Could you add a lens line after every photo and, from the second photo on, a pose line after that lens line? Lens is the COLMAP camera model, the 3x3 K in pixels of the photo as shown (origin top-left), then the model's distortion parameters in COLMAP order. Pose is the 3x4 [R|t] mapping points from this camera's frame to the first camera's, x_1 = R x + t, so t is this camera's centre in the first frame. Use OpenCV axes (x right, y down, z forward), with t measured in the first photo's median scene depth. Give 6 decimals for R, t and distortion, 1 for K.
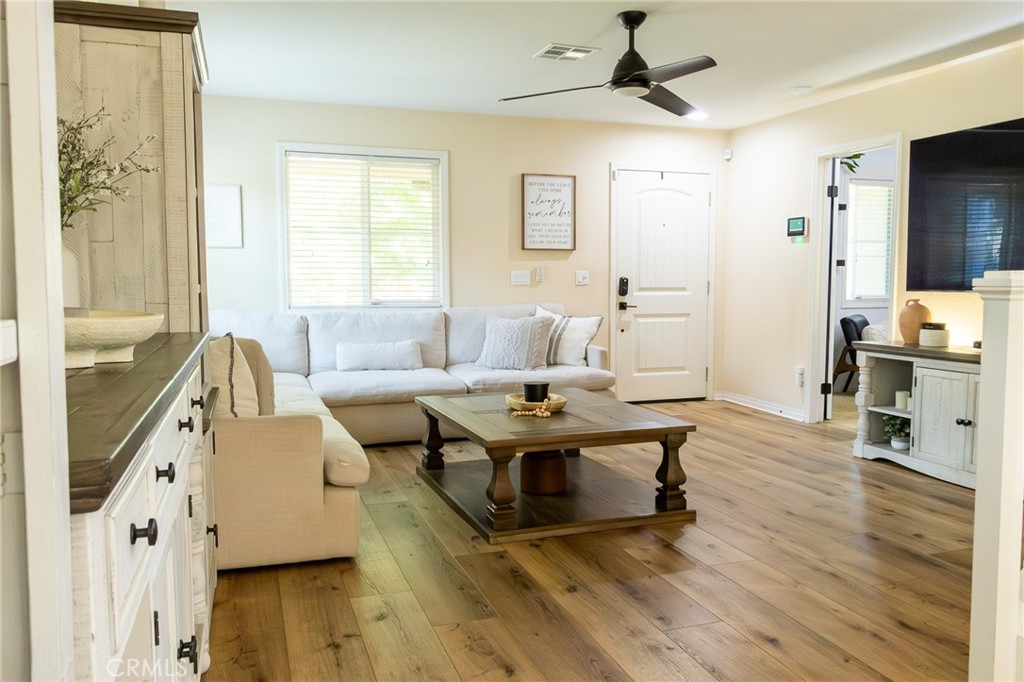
lens RADIAL K [[816.3, 0, 512.0], [0, 816.3, 341.0], [0, 0, 1]] dist [-0.004585, -0.001551]
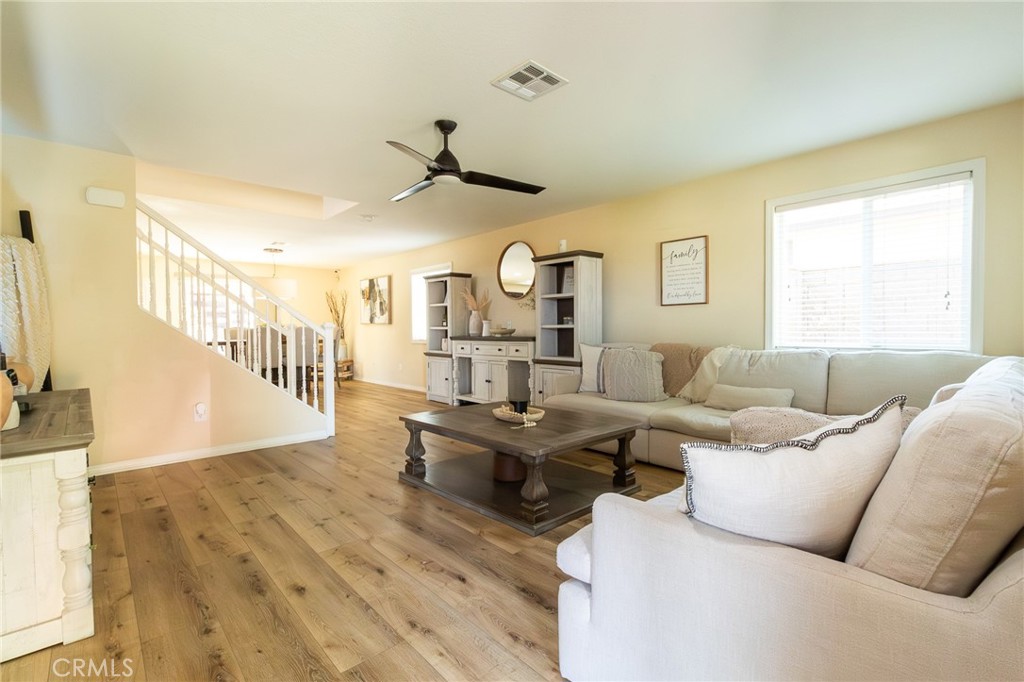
lens RADIAL K [[473.2, 0, 514.6], [0, 473.2, 337.3], [0, 0, 1]] dist [0.000813, 0.000168]
pose [[-0.916085, 0.017708, -0.400593, 0.266452], [-0.020863, 0.995566, 0.091718, -0.093313], [0.400441, 0.092379, -0.911654, 1.319766]]
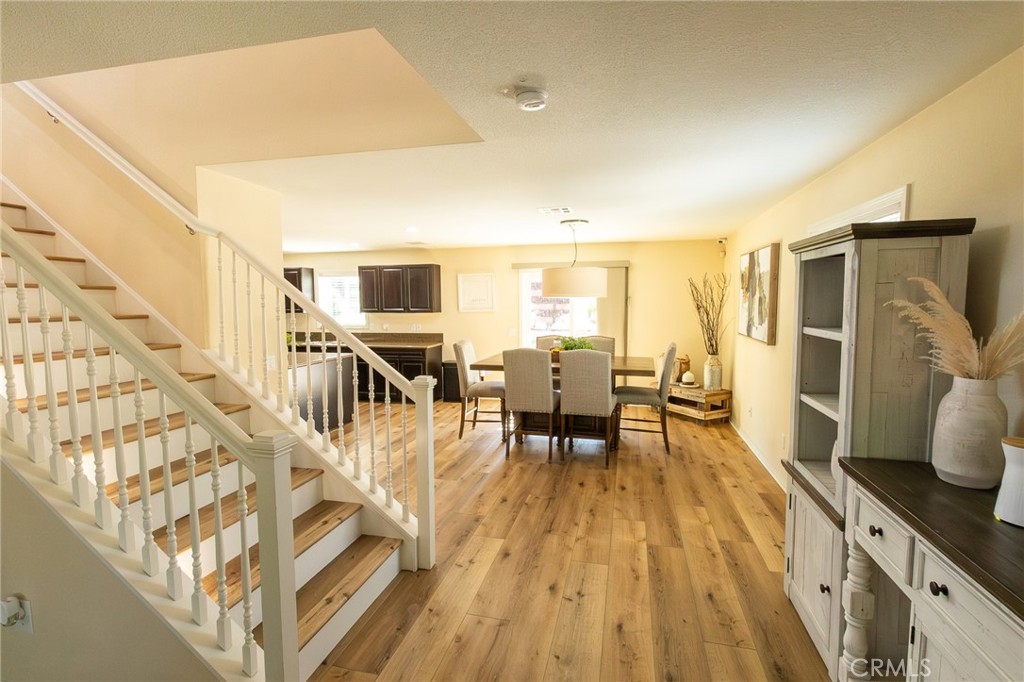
lens RADIAL K [[473.2, 0, 514.6], [0, 473.2, 337.3], [0, 0, 1]] dist [0.000813, 0.000168]
pose [[-0.848374, -0.033081, 0.528362, -0.048222], [0.049538, 0.988706, 0.141444, -0.124926], [-0.527074, 0.146171, -0.837154, 0.535792]]
